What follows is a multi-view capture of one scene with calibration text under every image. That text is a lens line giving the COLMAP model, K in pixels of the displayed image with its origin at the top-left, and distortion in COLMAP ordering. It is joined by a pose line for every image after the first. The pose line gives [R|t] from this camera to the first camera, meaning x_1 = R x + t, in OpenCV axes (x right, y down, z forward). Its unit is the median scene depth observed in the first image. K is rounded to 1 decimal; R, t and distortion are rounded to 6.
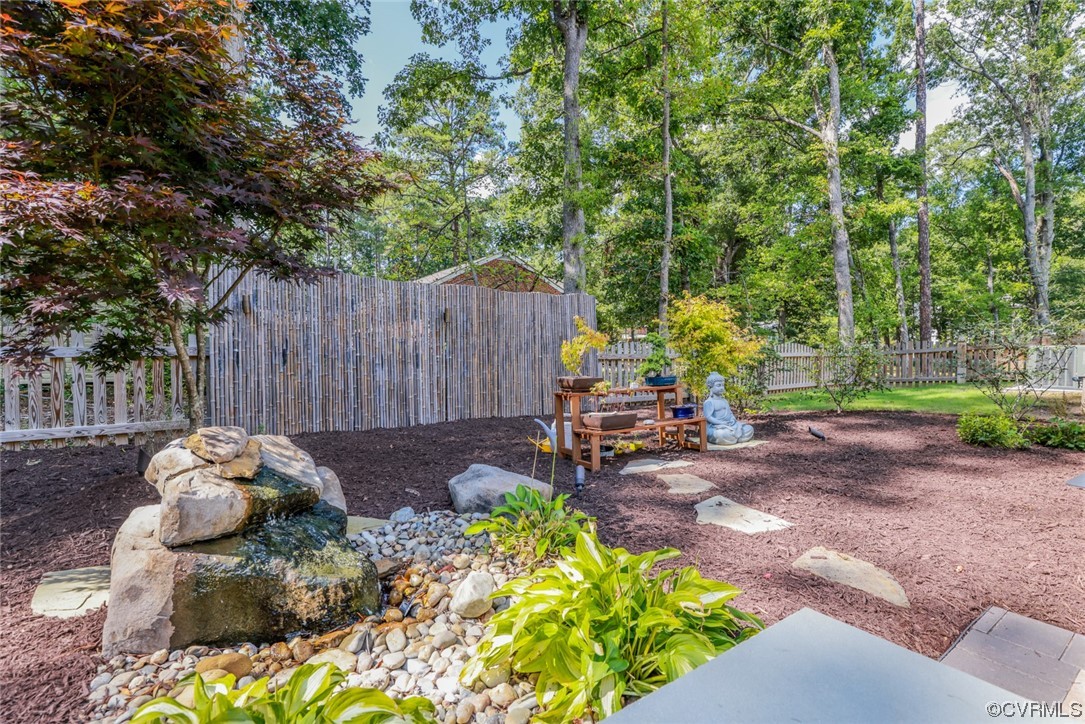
lens RADIAL K [[495.2, 0, 544.4], [0, 495.2, 365.1], [0, 0, 1]] dist [-0.039168, 0.008000]
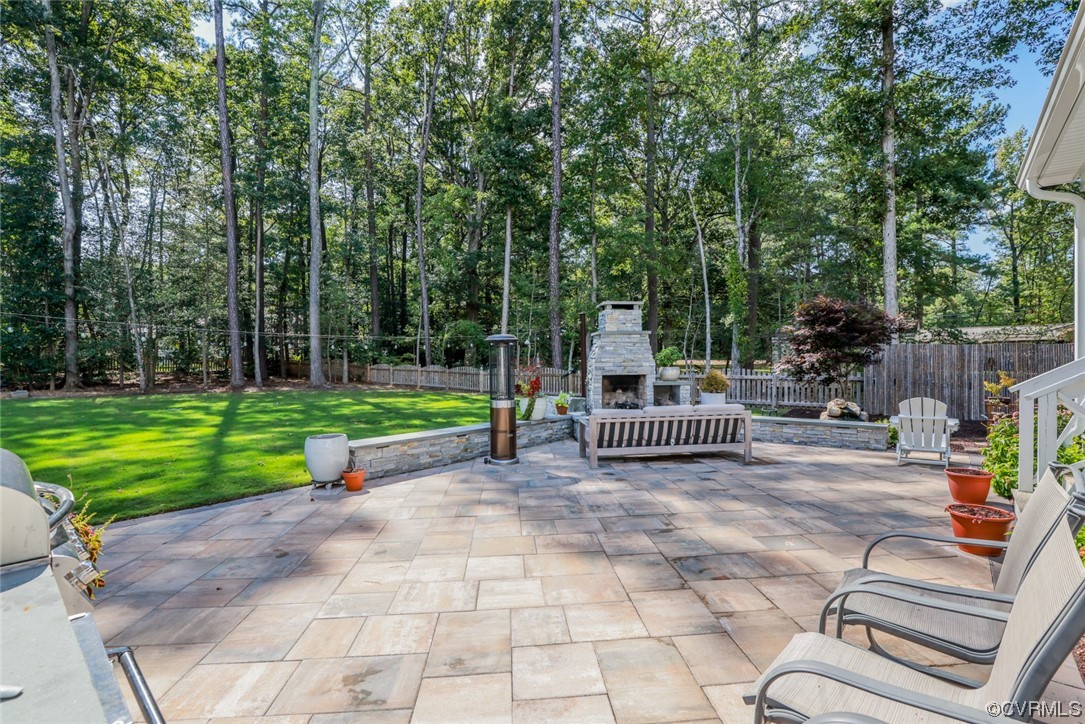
lens RADIAL K [[495.2, 0, 544.4], [0, 495.2, 365.1], [0, 0, 1]] dist [-0.039168, 0.008000]
pose [[0.266625, 0.006921, -0.963775, 1.462318], [-0.024907, 0.999690, 0.000288, -0.065601], [0.963478, 0.023928, 0.266715, -1.430000]]
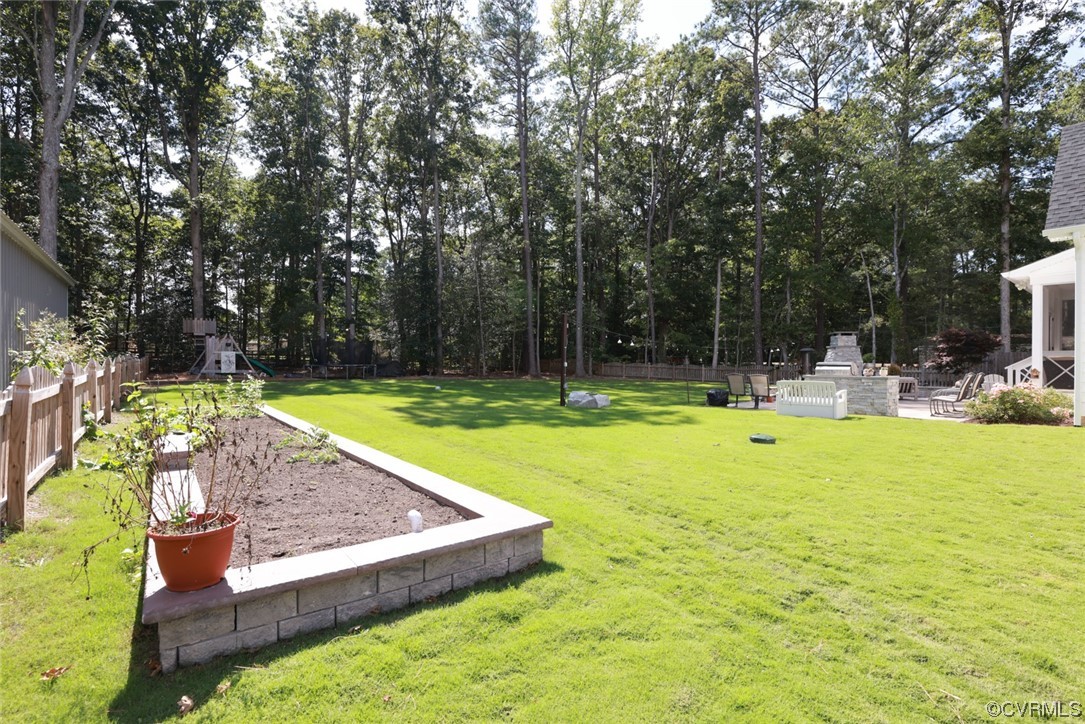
lens RADIAL K [[495.2, 0, 544.4], [0, 495.2, 365.1], [0, 0, 1]] dist [-0.039168, 0.008000]
pose [[0.061664, 0.004251, -0.998088, 3.744867], [-0.036226, 0.999342, 0.002018, 0.046620], [0.997439, 0.036032, 0.061777, -3.529872]]
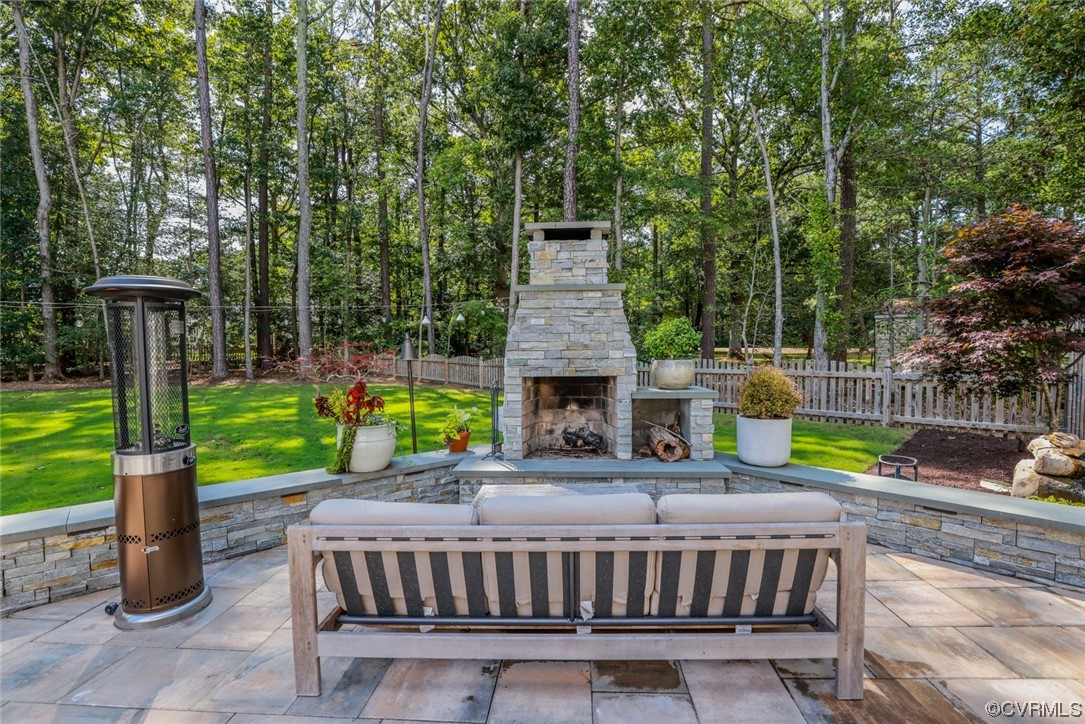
lens RADIAL K [[495.2, 0, 544.4], [0, 495.2, 365.1], [0, 0, 1]] dist [-0.039168, 0.008000]
pose [[0.123906, 0.030136, -0.991836, 0.524988], [-0.024716, 0.999322, 0.027276, -0.081401], [0.991986, 0.021134, 0.124567, -0.720437]]
